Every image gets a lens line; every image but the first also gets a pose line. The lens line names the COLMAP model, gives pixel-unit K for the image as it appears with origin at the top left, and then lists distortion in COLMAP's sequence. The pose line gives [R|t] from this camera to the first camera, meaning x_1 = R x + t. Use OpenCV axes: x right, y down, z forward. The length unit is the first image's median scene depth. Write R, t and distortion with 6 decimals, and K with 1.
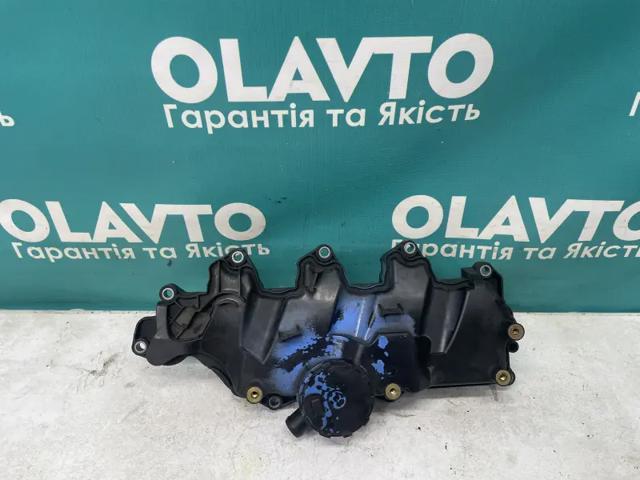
lens RADIAL K [[495.6, 0, 318.5], [0, 495.6, 234.6], [0, 0, 1]] dist [0.071952, -0.117728]
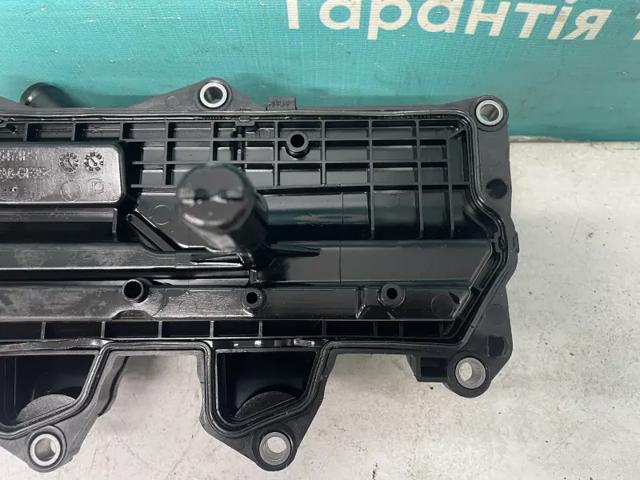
lens RADIAL K [[495.6, 0, 319.2], [0, 495.6, 248.9], [0, 0, 1]] dist [0.071952, -0.117728]
pose [[0.999925, -0.012225, -0.000084, 0.195364], [0.010371, 0.844602, 0.535294, -0.026052], [-0.006474, -0.535255, 0.844666, 0.678364]]
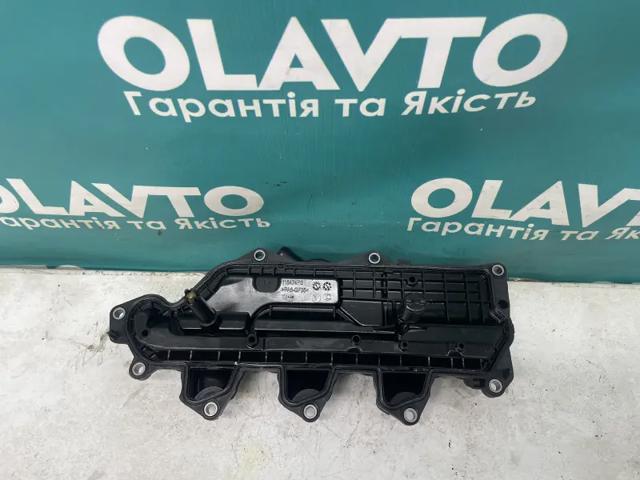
lens RADIAL K [[495.6, 0, 320.1], [0, 495.6, 237.6], [0, 0, 1]] dist [0.071952, -0.117728]
pose [[0.999607, 0.017839, -0.021623, 0.012240], [-0.009812, 0.945247, 0.326207, -0.273284], [0.026259, -0.325867, 0.945051, 0.184167]]
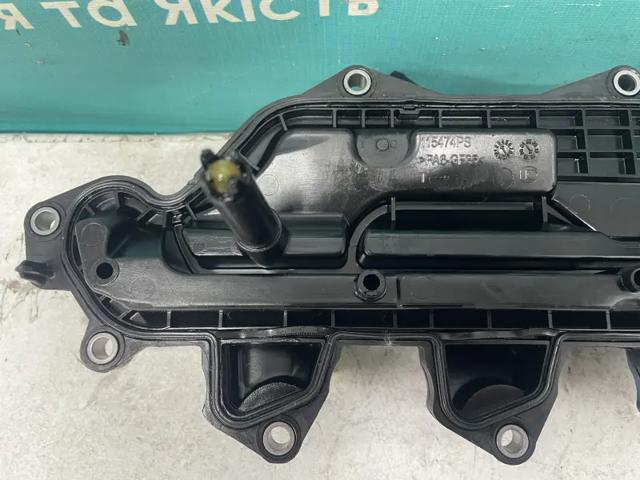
lens RADIAL K [[495.6, 0, 326.7], [0, 495.6, 238.9], [0, 0, 1]] dist [0.071952, -0.117728]
pose [[0.999977, -0.001131, -0.006628, -0.158005], [0.004490, 0.846104, 0.532998, -0.023031], [0.005005, -0.533016, 0.846090, 0.684161]]
